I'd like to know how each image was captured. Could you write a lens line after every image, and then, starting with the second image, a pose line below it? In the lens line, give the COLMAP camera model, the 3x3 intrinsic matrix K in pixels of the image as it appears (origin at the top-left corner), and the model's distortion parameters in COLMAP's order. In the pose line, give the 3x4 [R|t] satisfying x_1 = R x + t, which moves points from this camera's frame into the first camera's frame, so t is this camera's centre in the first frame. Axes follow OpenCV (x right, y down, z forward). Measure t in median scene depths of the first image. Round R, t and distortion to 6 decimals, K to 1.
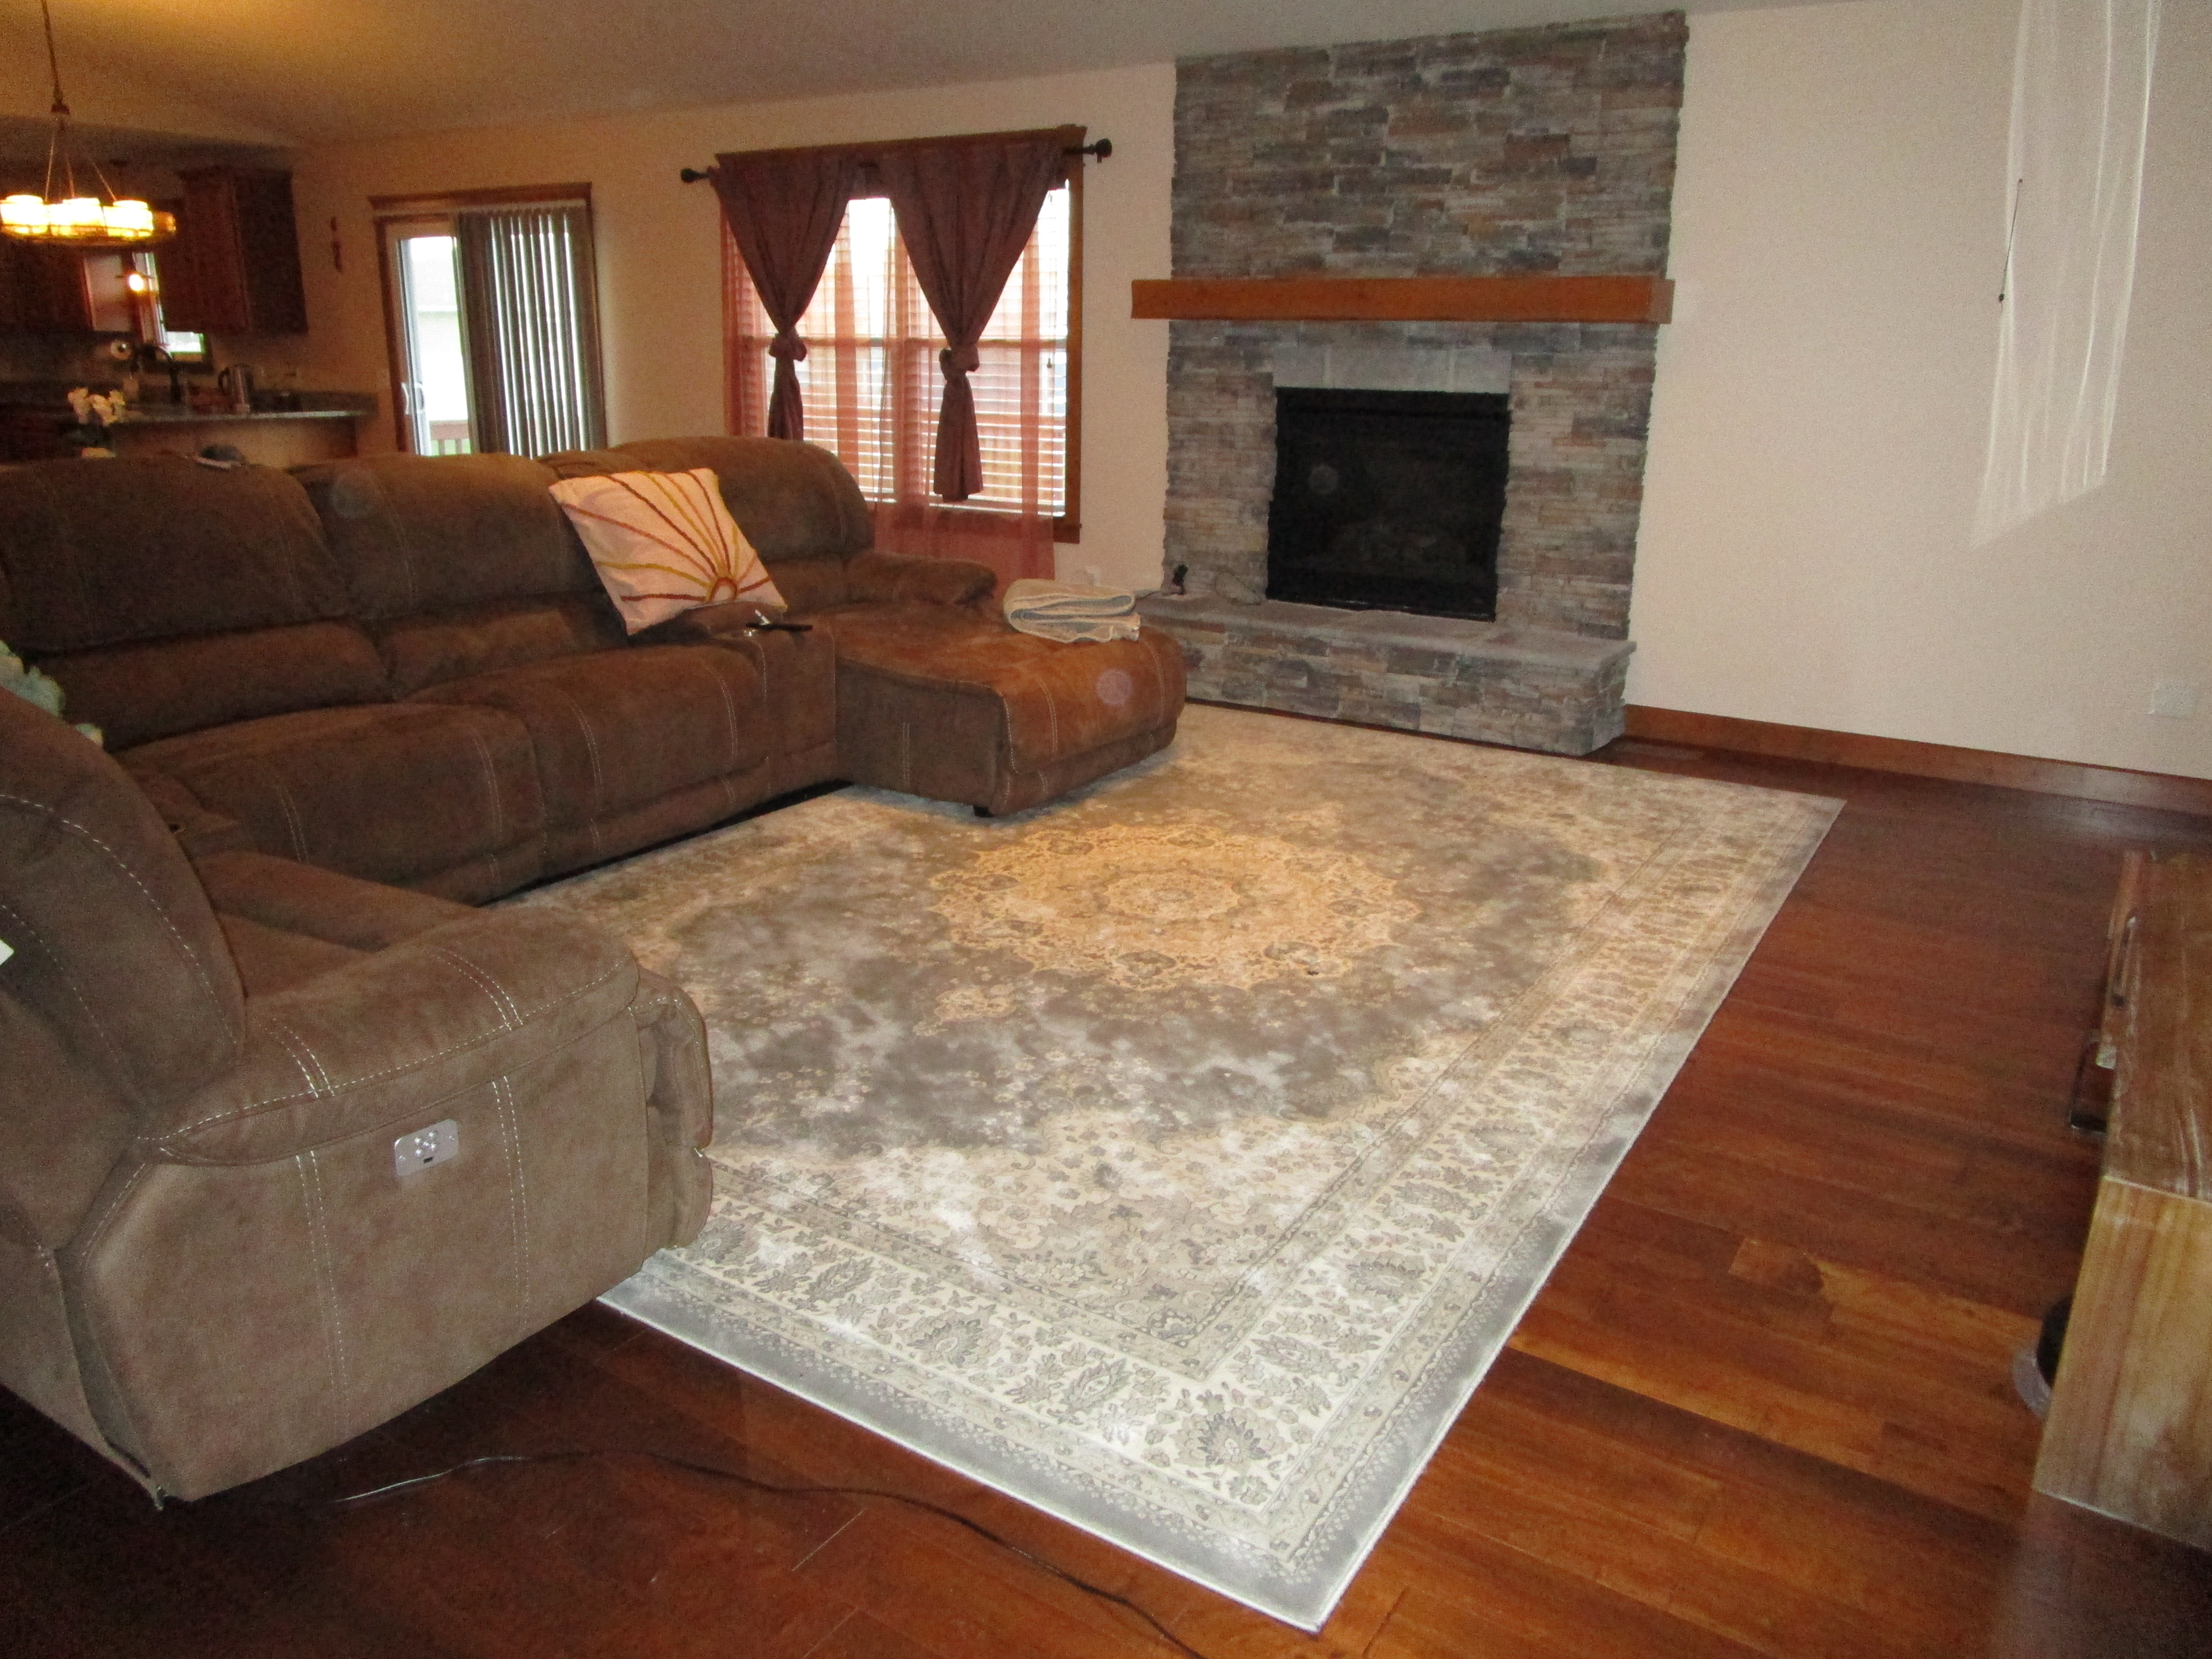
lens RADIAL K [[1601.2, 0, 1108.0], [0, 1601.2, 814.4], [0, 0, 1]] dist [-0.014697, 0.010233]
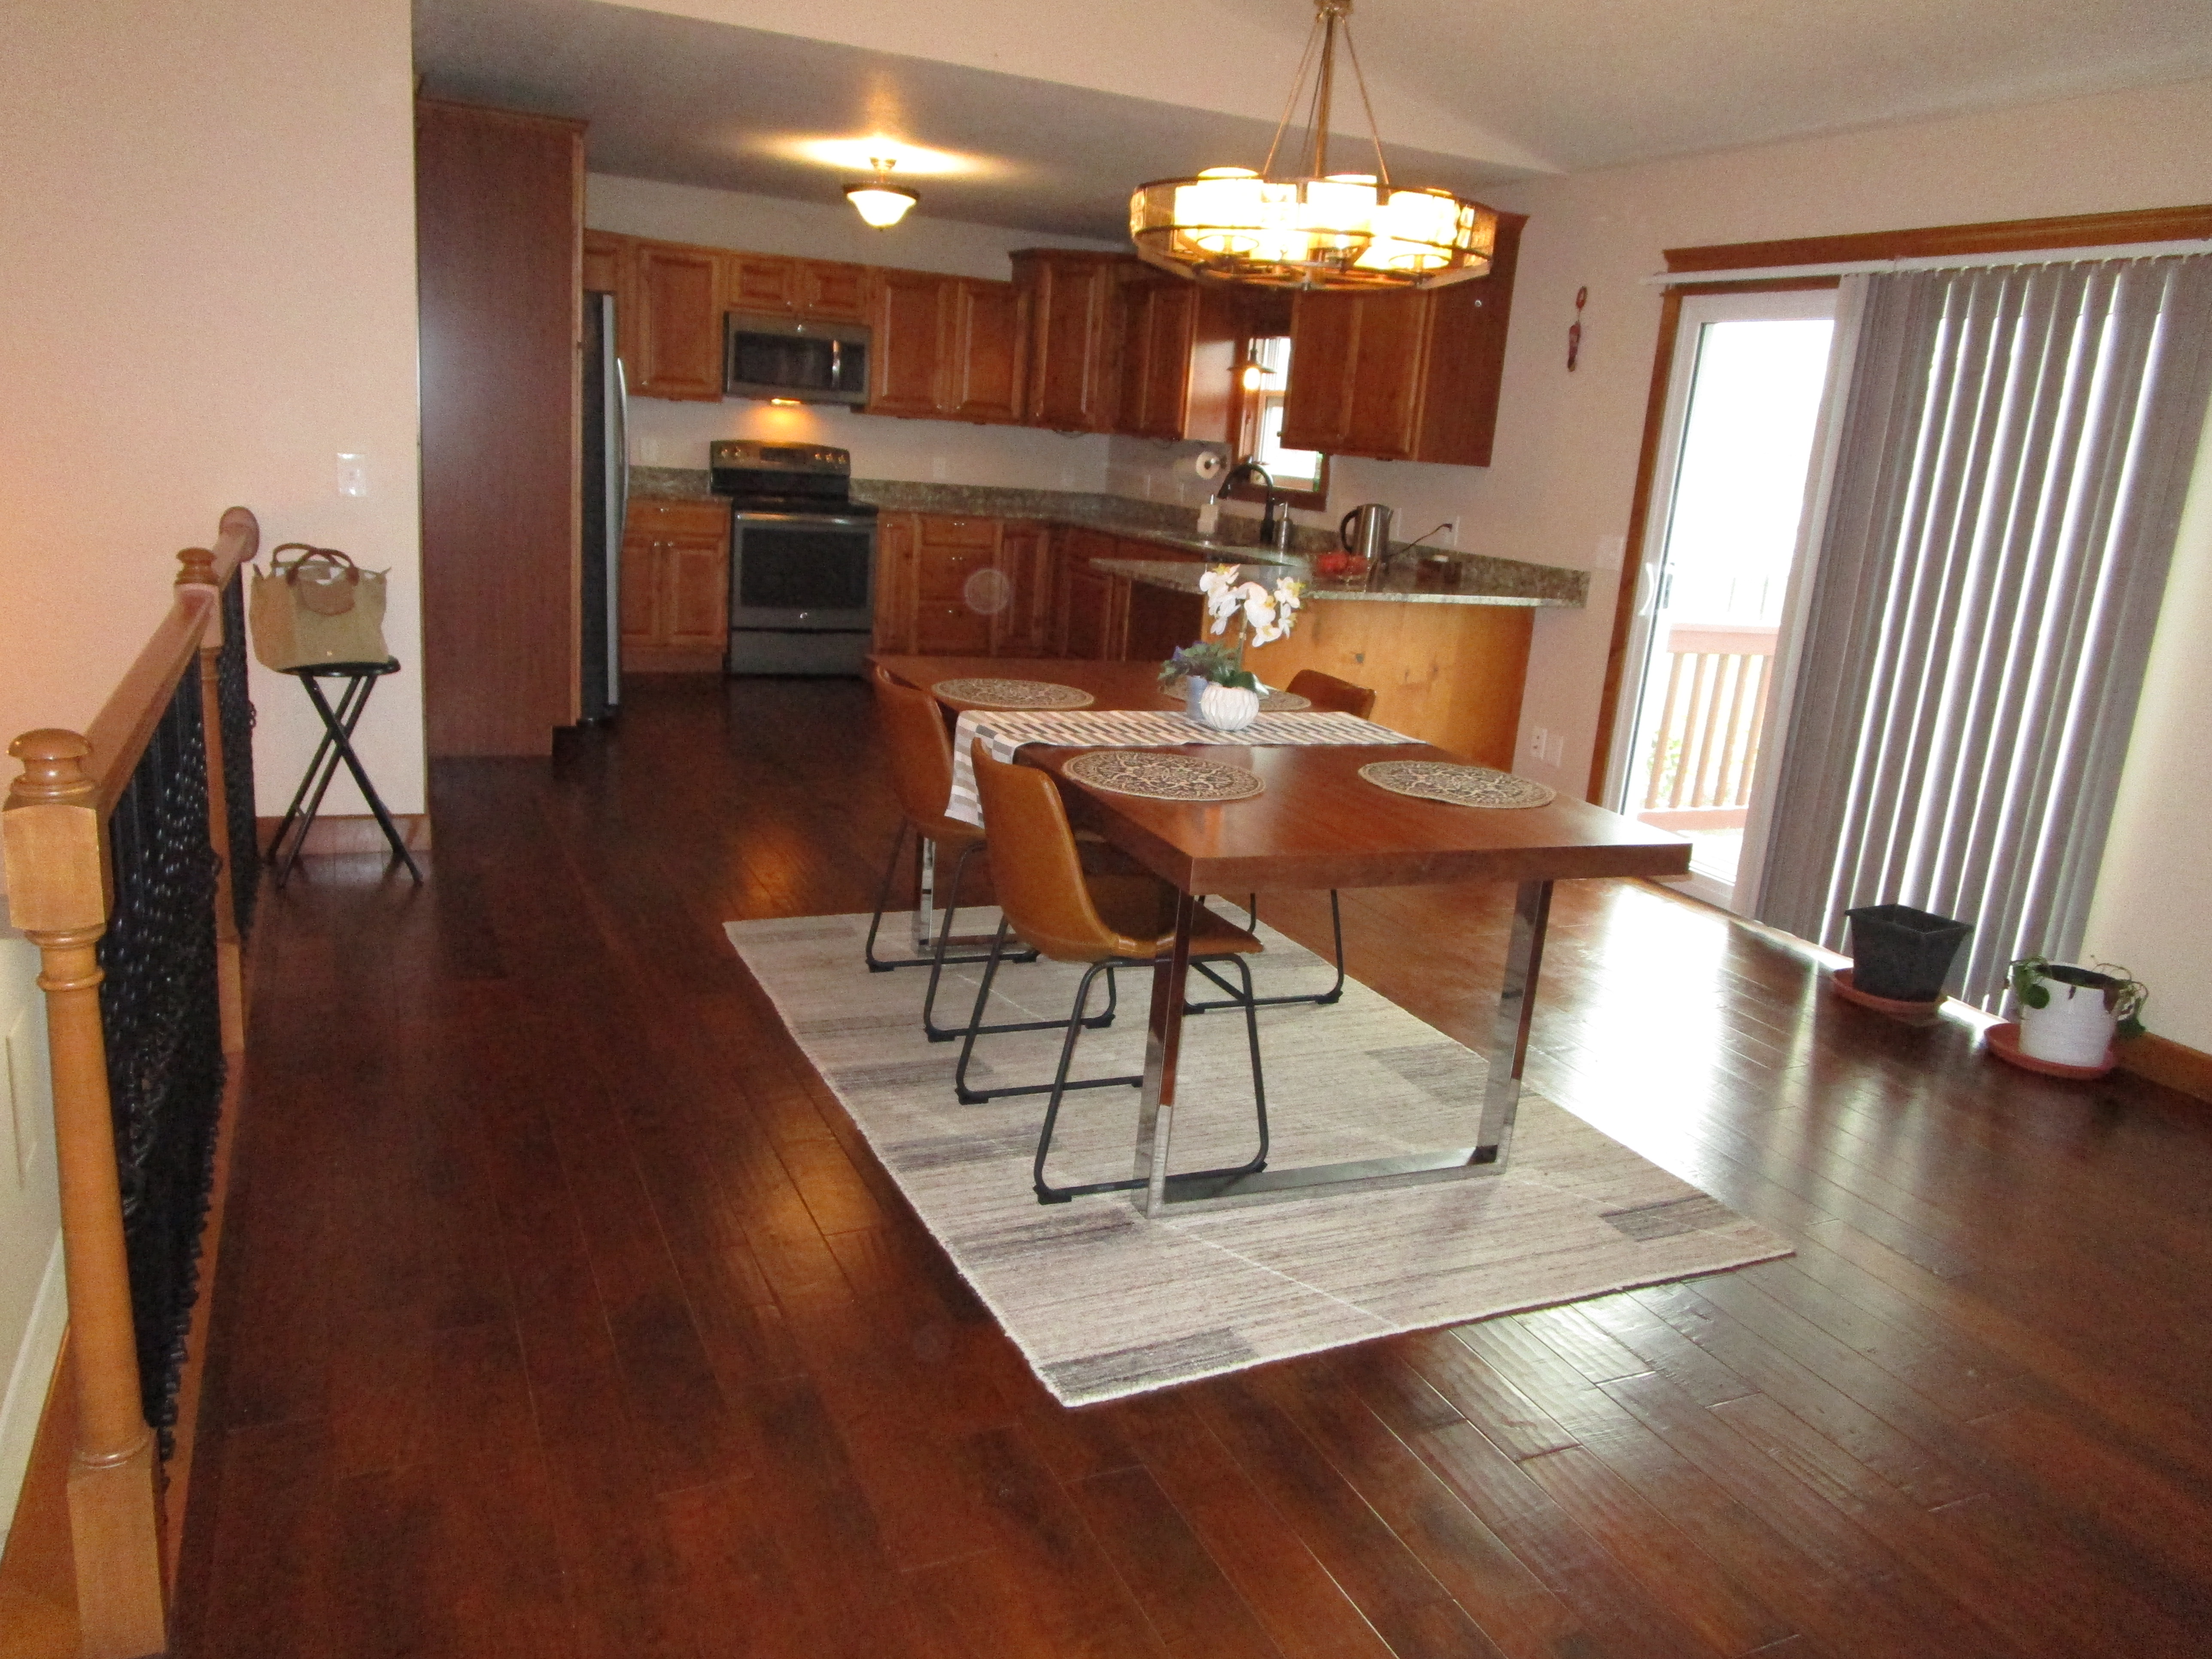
lens RADIAL K [[1601.2, 0, 1091.4], [0, 1601.2, 824.1], [0, 0, 1]] dist [-0.014697, 0.010233]
pose [[0.844927, 0.180441, -0.503526, -0.532418], [-0.213989, 0.976794, -0.009040, -0.225369], [0.490210, 0.115387, 0.863933, 0.714250]]
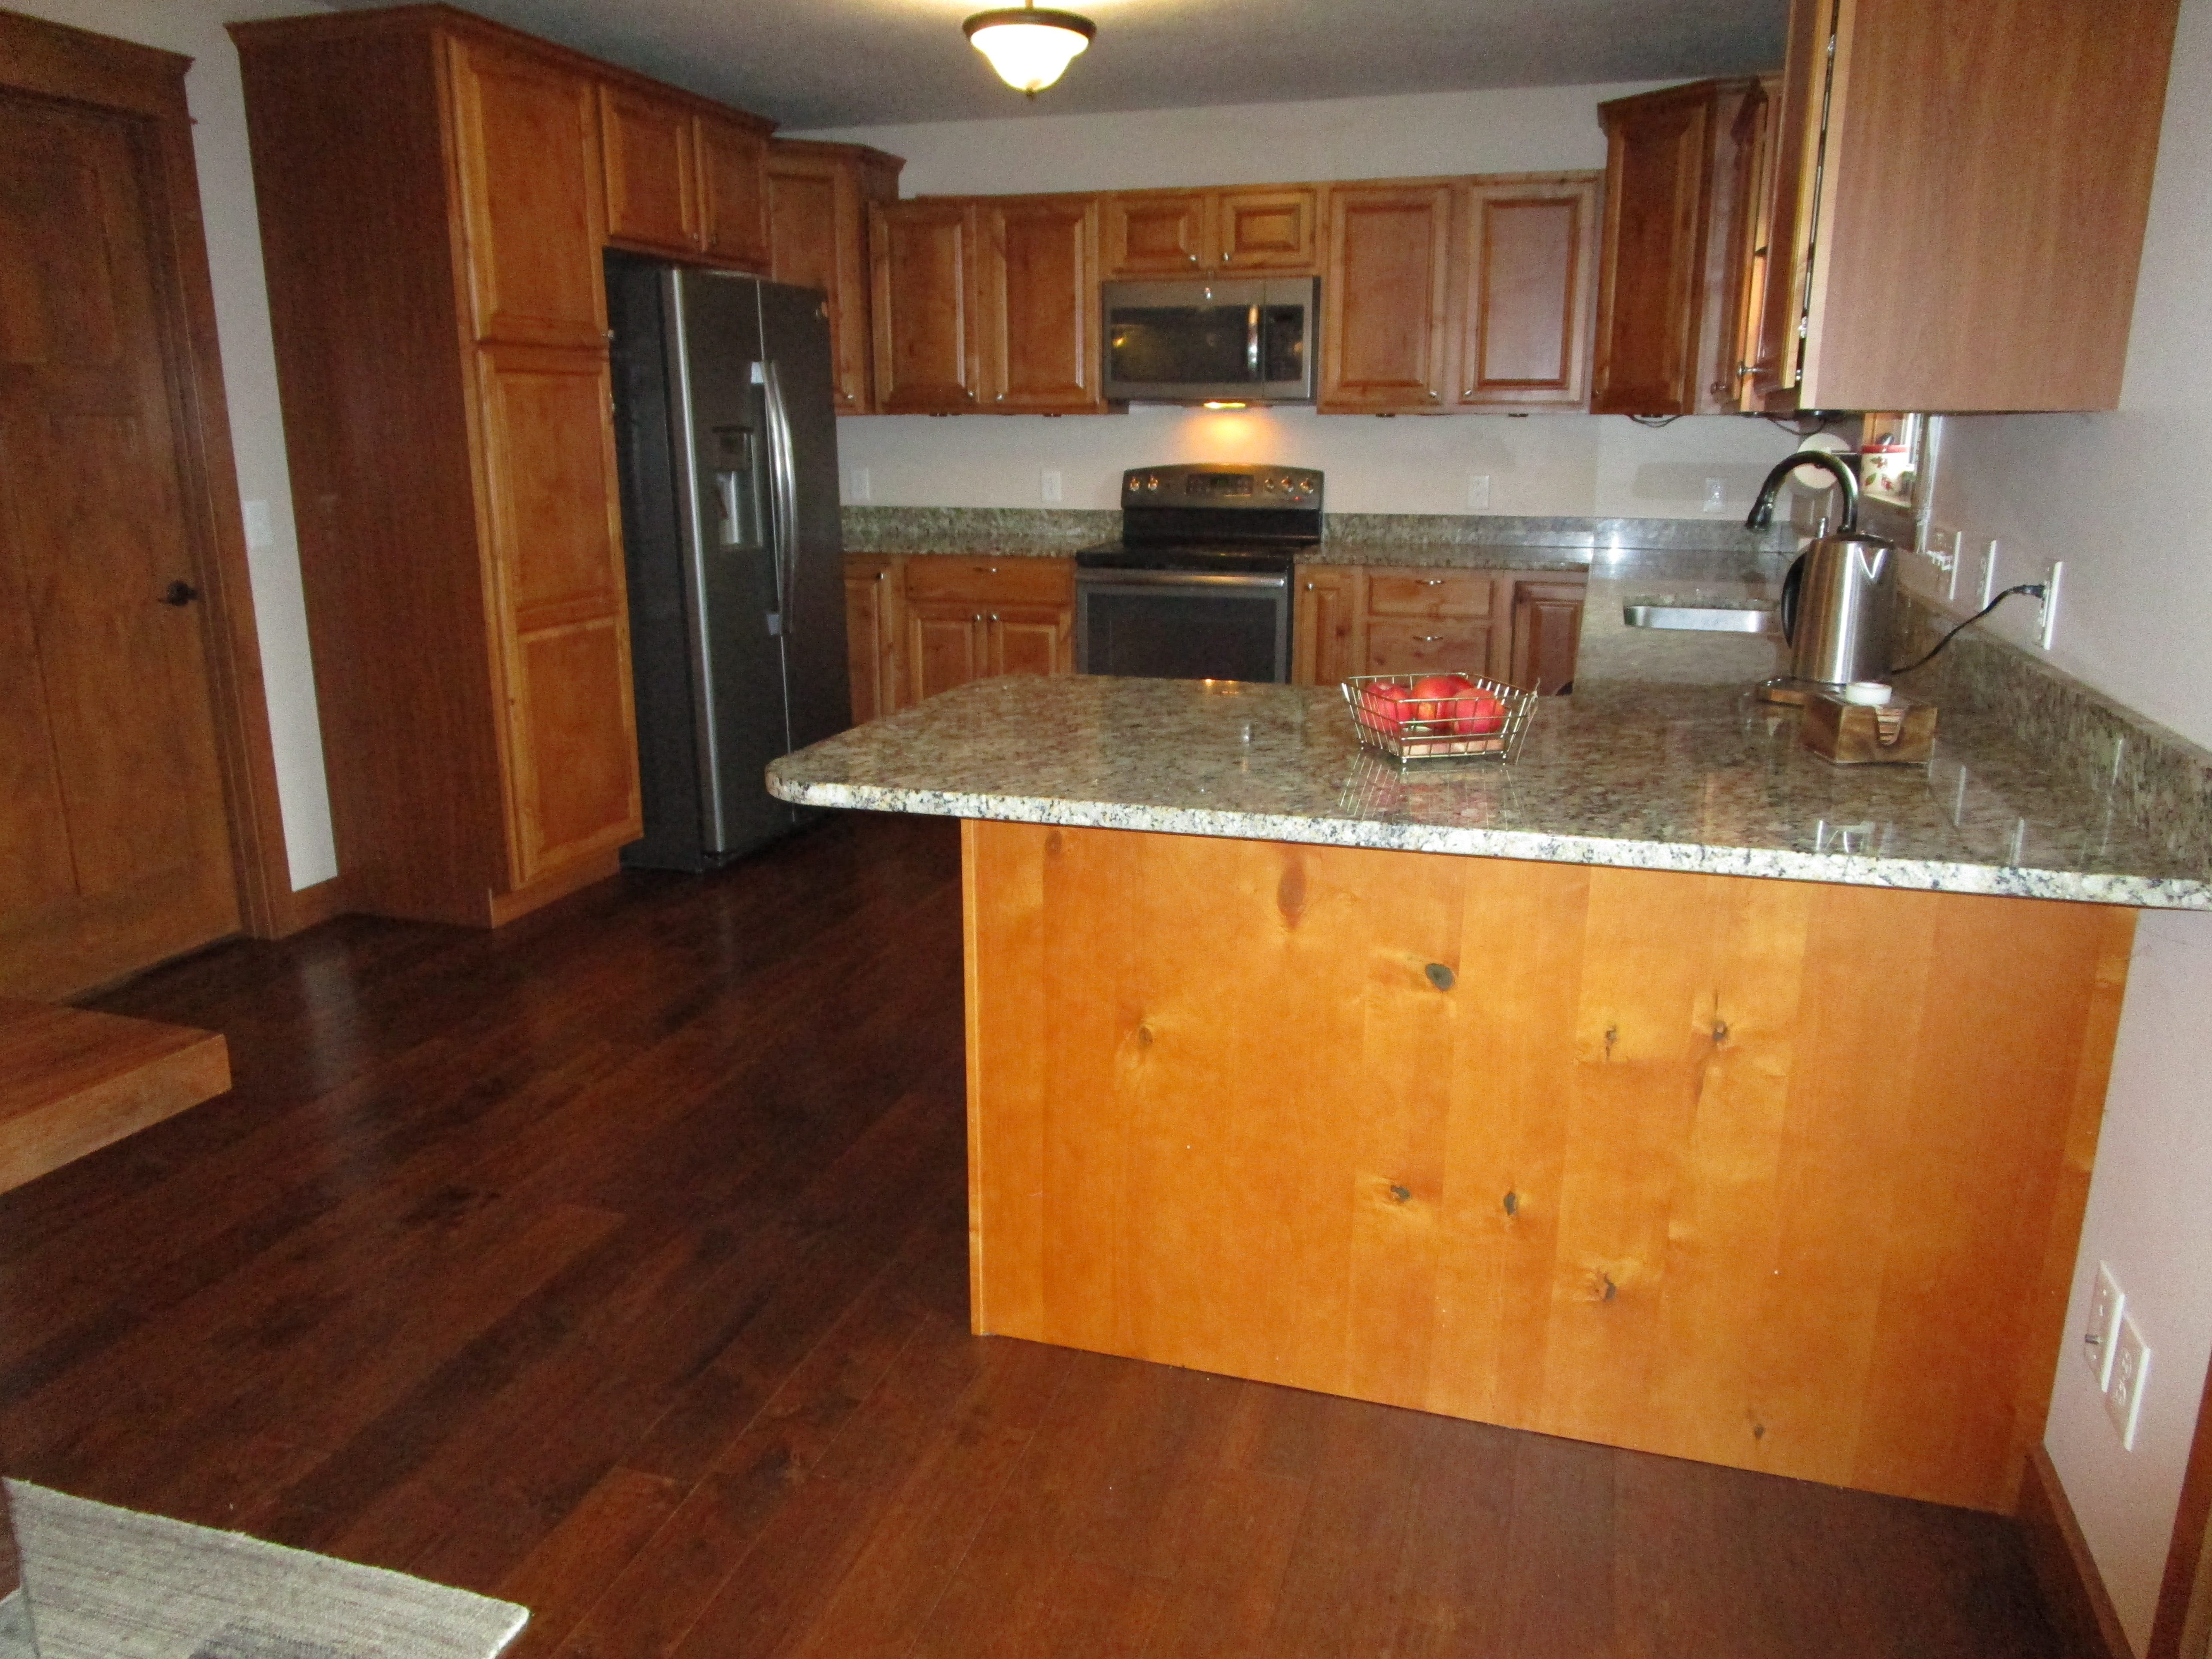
lens RADIAL K [[1601.2, 0, 1092.9], [0, 1601.2, 815.5], [0, 0, 1]] dist [-0.014697, 0.010233]
pose [[0.292067, 0.224439, -0.929690, -0.620850], [-0.263106, 0.953423, 0.147512, -0.456417], [0.919496, 0.201524, 0.337514, 1.498944]]
